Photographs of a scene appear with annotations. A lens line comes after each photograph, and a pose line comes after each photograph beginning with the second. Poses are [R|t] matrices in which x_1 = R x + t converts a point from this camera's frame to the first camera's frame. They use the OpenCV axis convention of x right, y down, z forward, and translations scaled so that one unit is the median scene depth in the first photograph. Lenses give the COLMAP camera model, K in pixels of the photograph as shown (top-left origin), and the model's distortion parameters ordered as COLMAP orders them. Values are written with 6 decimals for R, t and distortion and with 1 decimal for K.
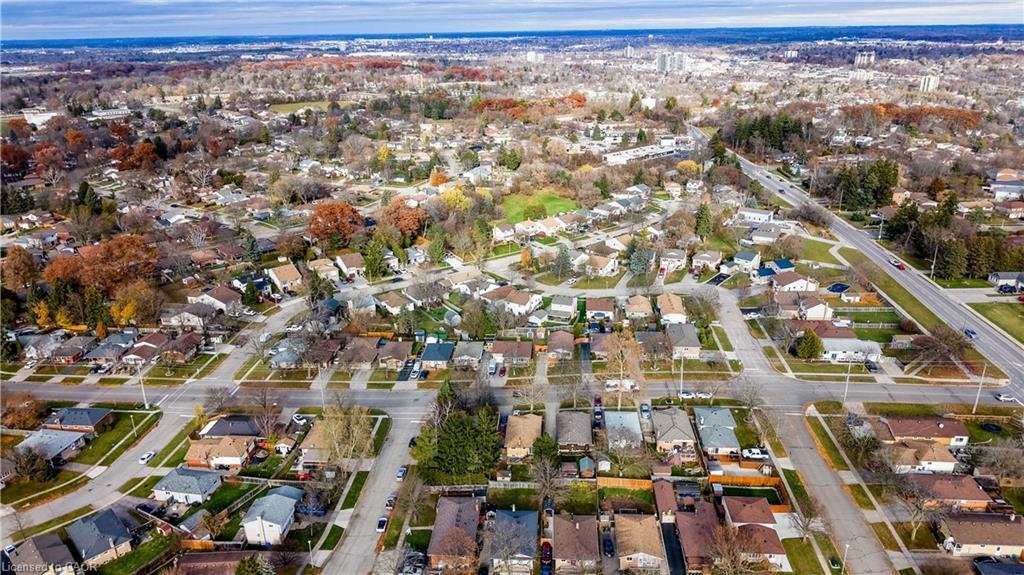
lens RADIAL K [[693.4, 0, 512.0], [0, 693.4, 287.5], [0, 0, 1]] dist [0.055670, -0.091841]
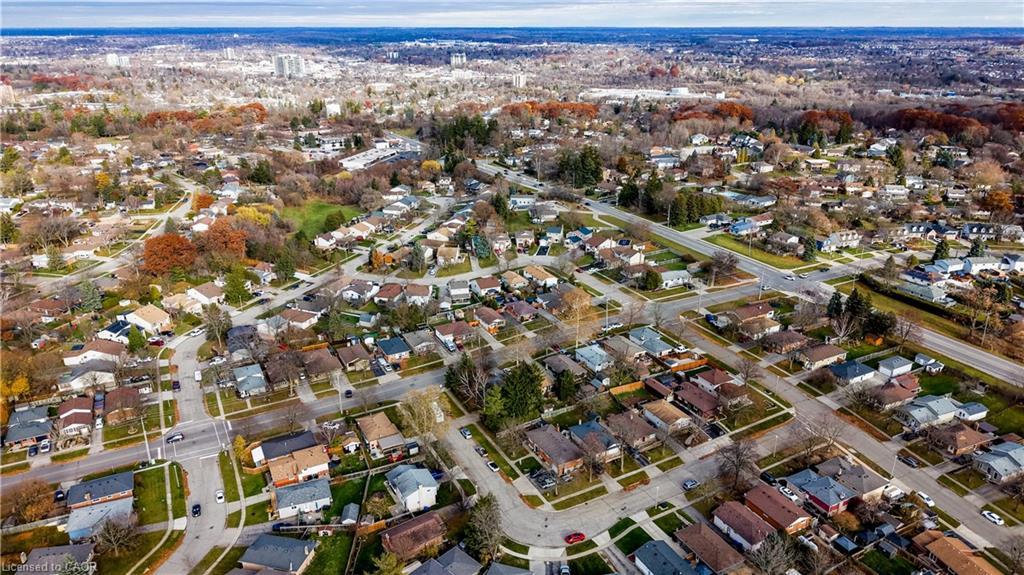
lens RADIAL K [[693.4, 0, 512.0], [0, 693.4, 287.5], [0, 0, 1]] dist [0.055670, -0.091841]
pose [[0.843873, -0.178277, 0.506058, -0.450035], [0.176832, 0.982899, 0.051386, -0.022439], [-0.506565, 0.046124, 0.860967, -0.071083]]
